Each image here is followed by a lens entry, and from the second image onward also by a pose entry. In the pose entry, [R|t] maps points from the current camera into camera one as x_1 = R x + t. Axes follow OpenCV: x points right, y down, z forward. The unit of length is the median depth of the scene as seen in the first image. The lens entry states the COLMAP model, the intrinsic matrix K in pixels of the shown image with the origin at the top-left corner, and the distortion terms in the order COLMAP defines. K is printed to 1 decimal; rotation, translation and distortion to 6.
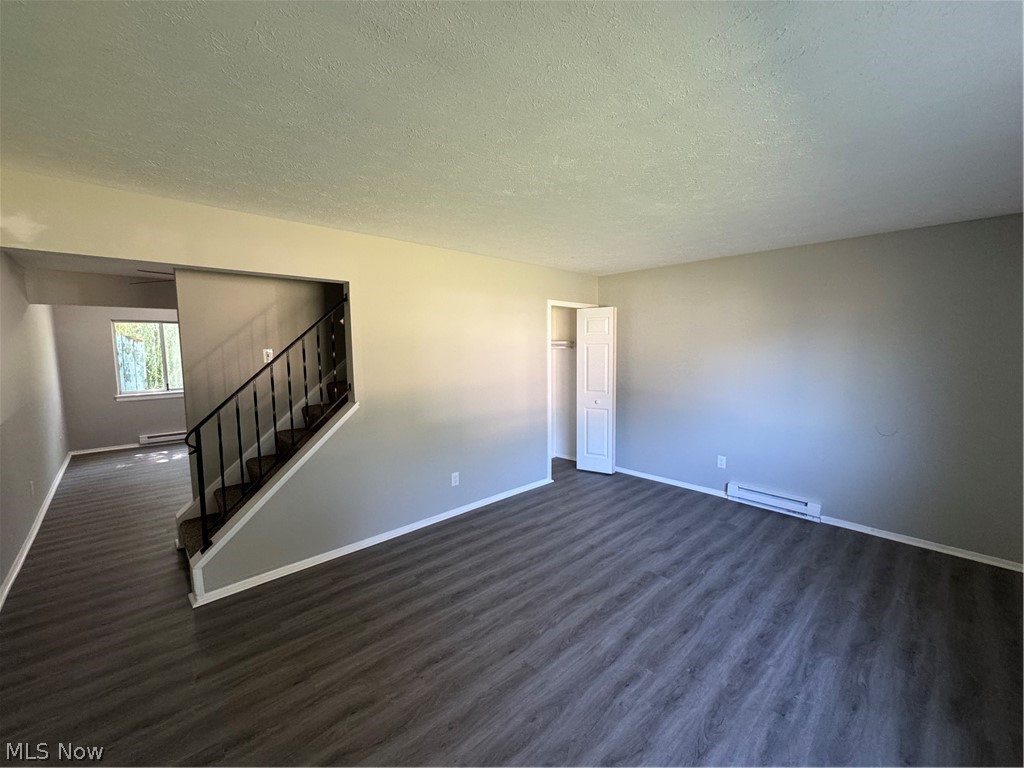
lens RADIAL K [[410.0, 0, 508.4], [0, 410.0, 384.7], [0, 0, 1]] dist [0.001544, -0.000075]
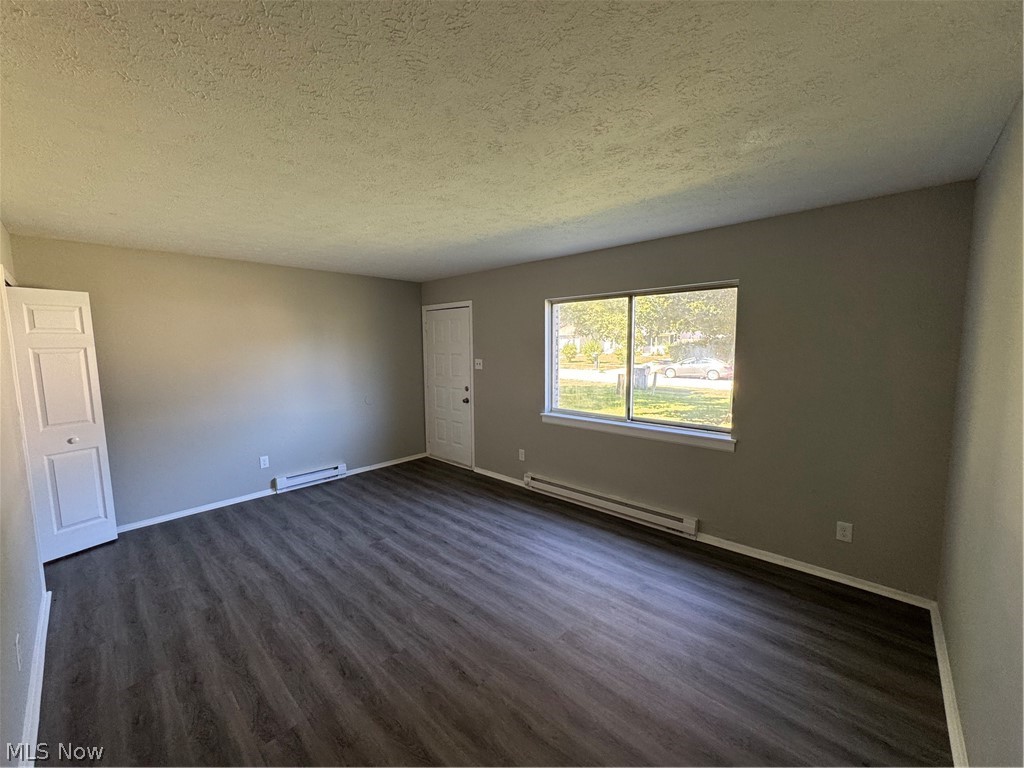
lens RADIAL K [[410.0, 0, 509.6], [0, 410.0, 389.0], [0, 0, 1]] dist [0.001544, -0.000075]
pose [[-0.068638, -0.098682, 0.992749, -0.788942], [0.106024, 0.988739, 0.105614, -0.055182], [-0.991992, 0.112504, -0.057403, 0.639173]]
